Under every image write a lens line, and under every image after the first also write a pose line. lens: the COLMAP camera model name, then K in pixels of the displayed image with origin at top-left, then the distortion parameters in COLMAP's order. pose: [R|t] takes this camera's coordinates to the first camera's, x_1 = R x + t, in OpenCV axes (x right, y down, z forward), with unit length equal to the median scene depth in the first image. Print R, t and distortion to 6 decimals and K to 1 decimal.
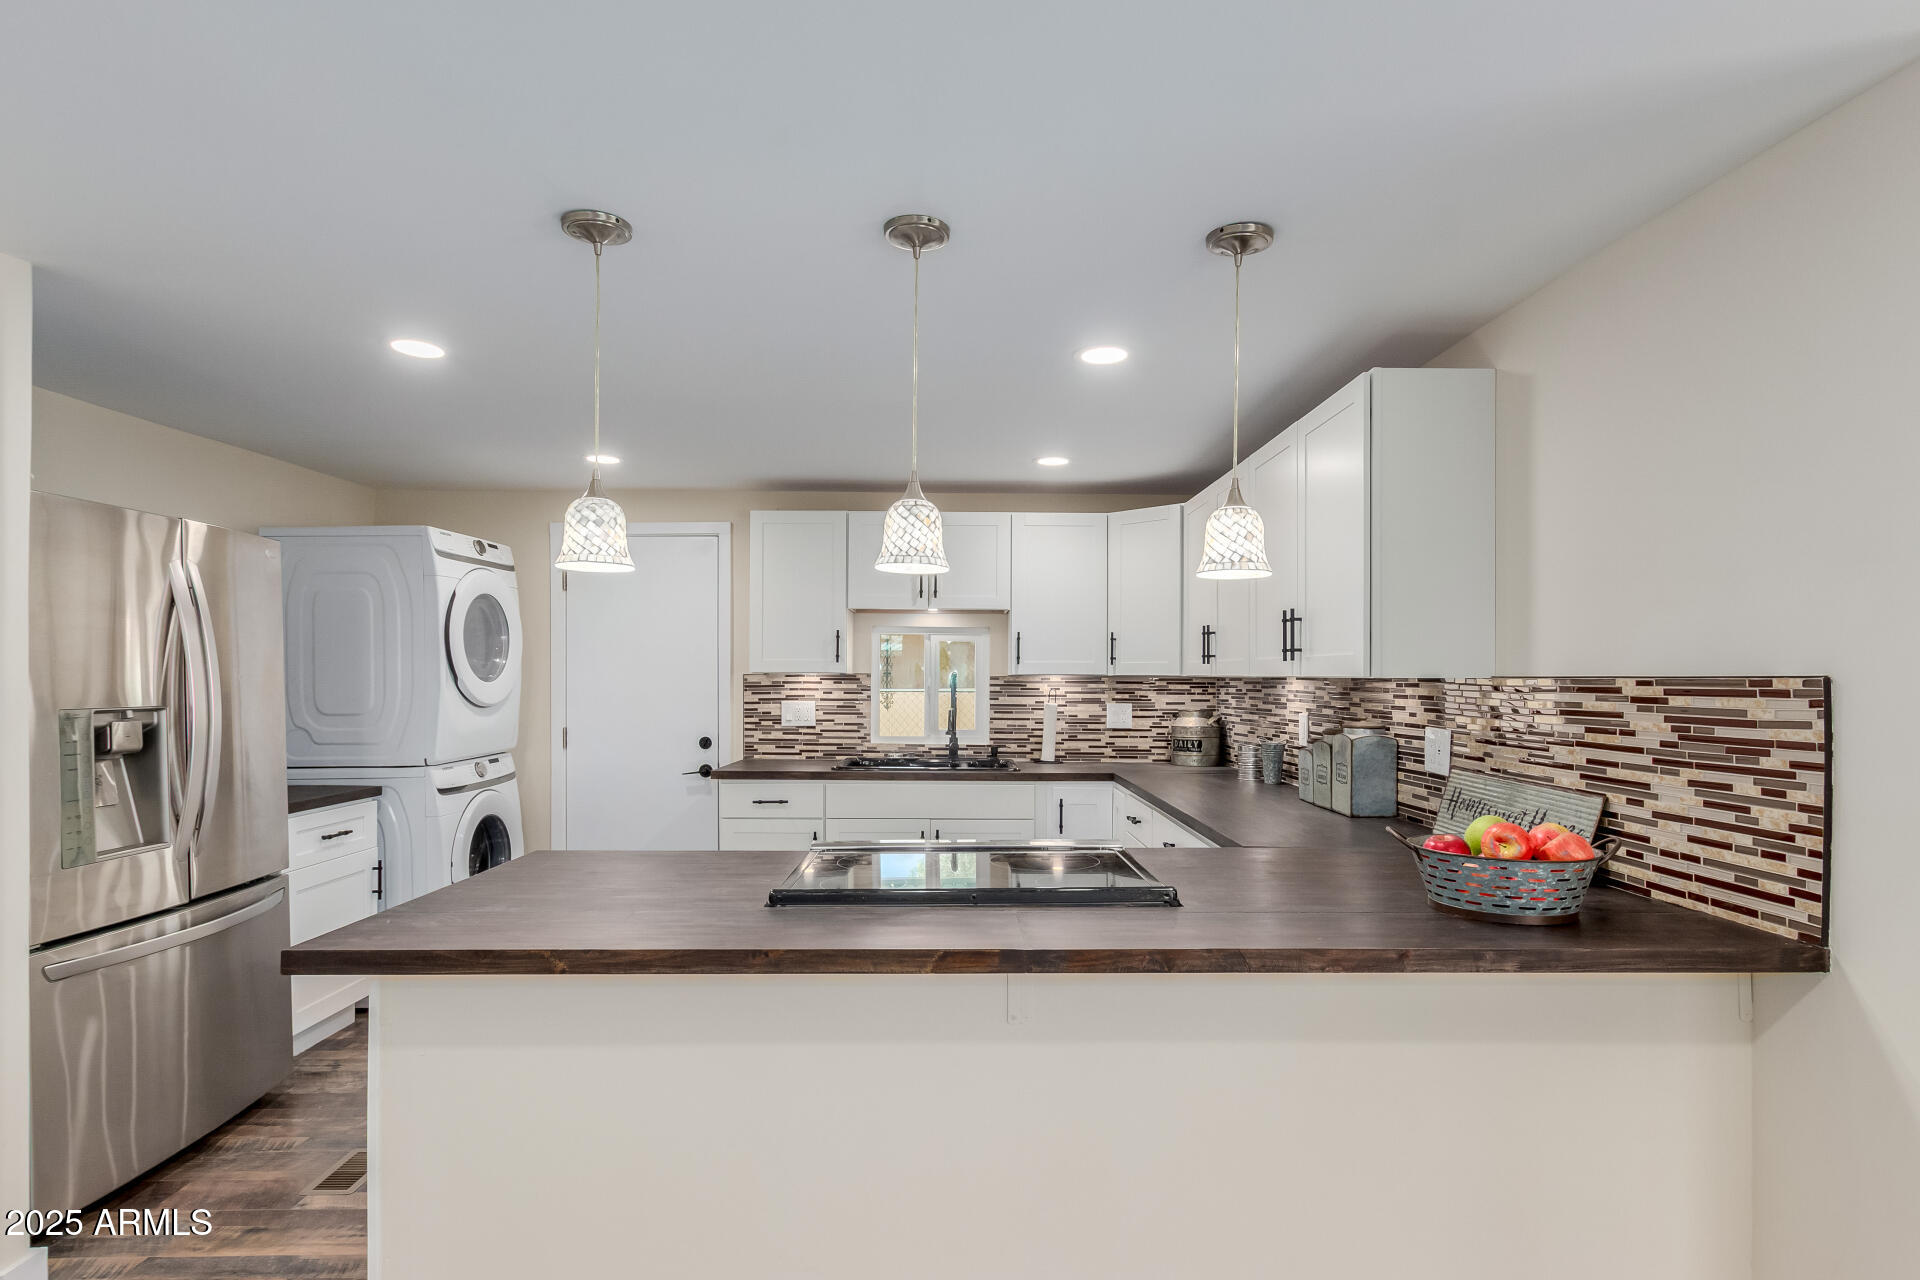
lens RADIAL K [[957.3, 0, 971.9], [0, 957.3, 659.8], [0, 0, 1]] dist [-0.011045, 0.000909]
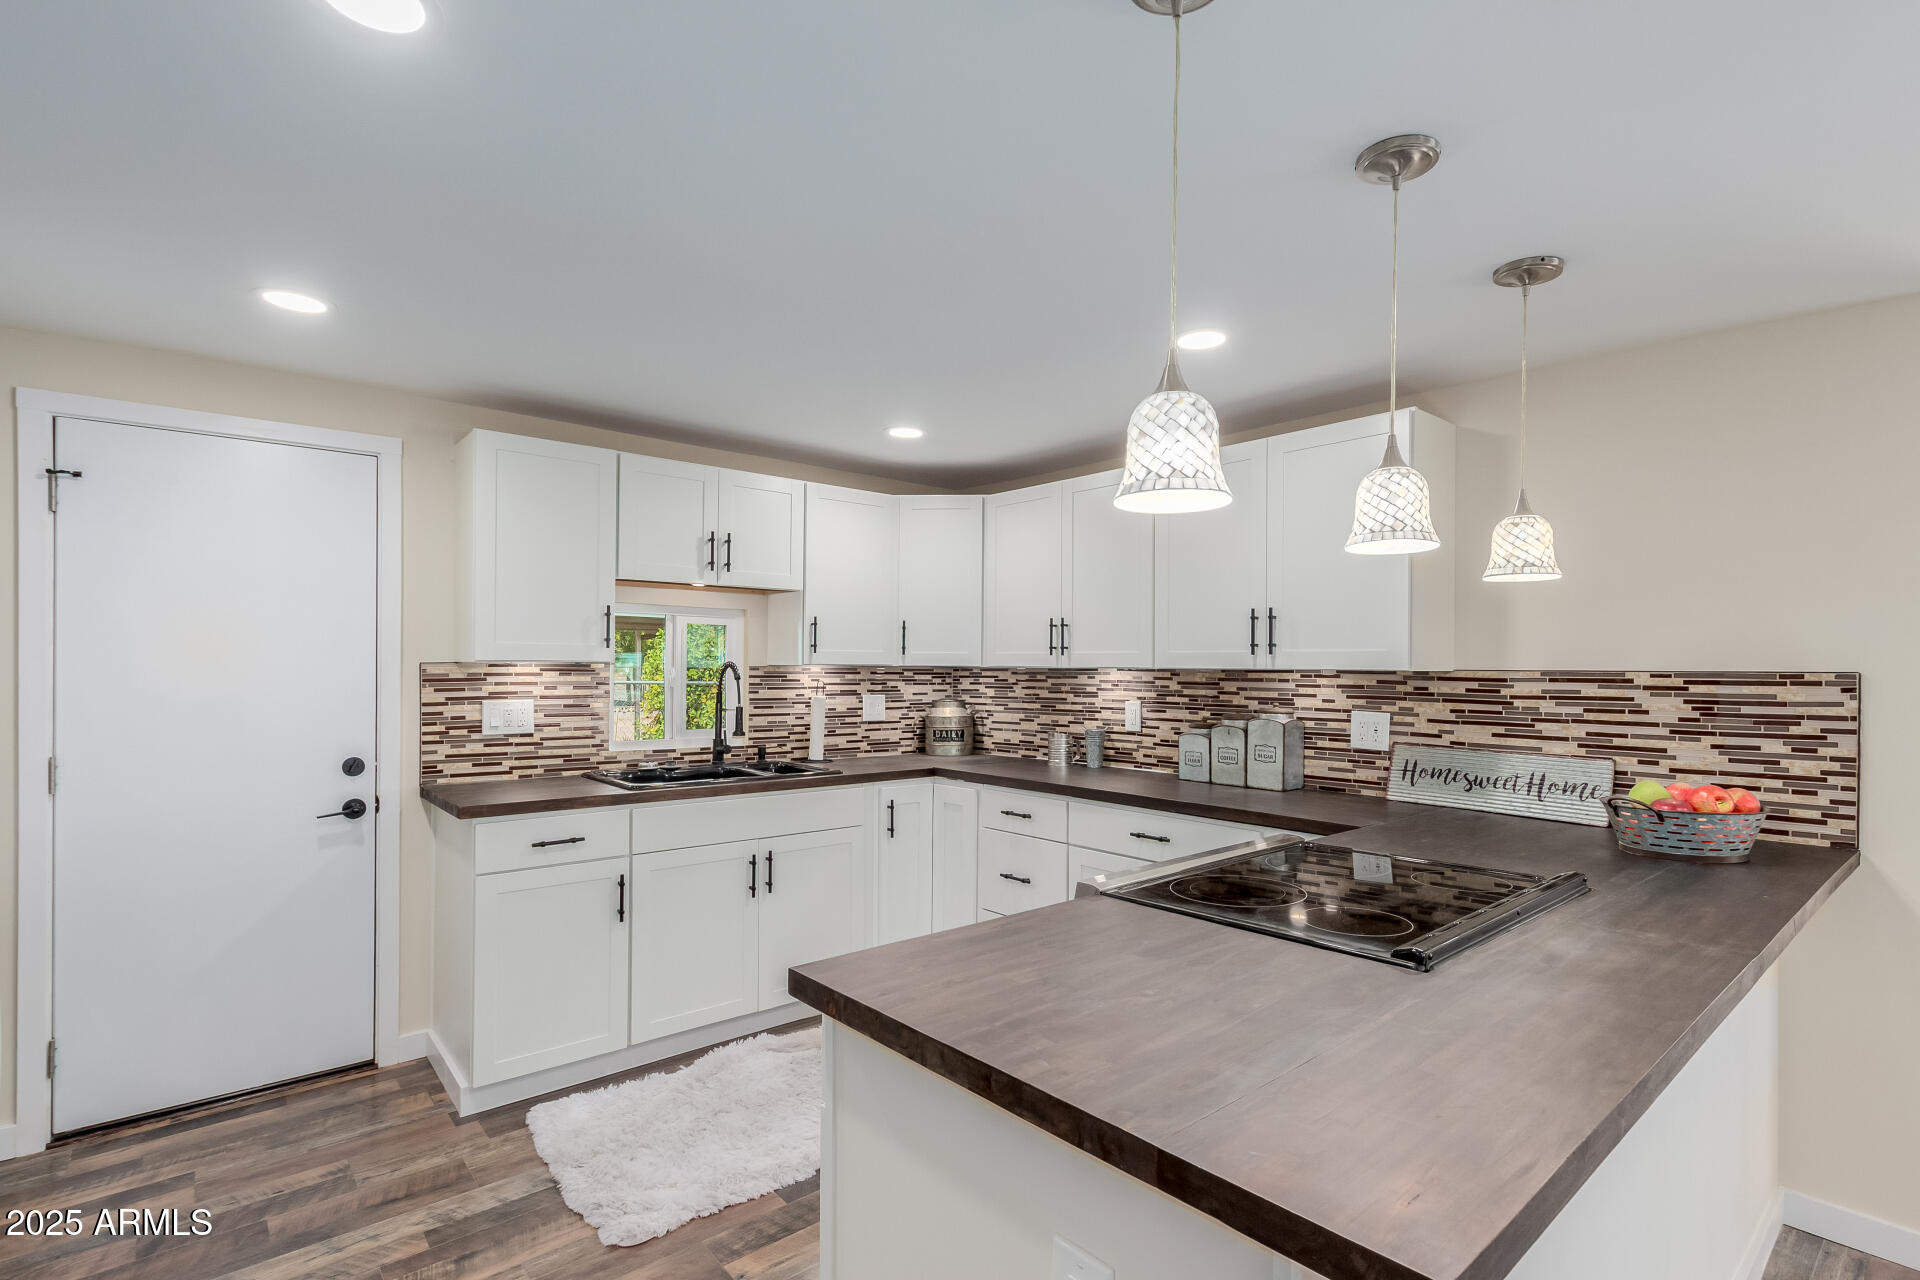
lens RADIAL K [[903.5, 0, 952.2], [0, 903.5, 656.1], [0, 0, 1]] dist [0.011081, -0.004335]
pose [[0.769041, 0.008113, 0.639148, -0.429619], [-0.014043, 0.999893, 0.004205, 0.002278], [-0.639045, -0.012209, 0.769072, 0.299219]]
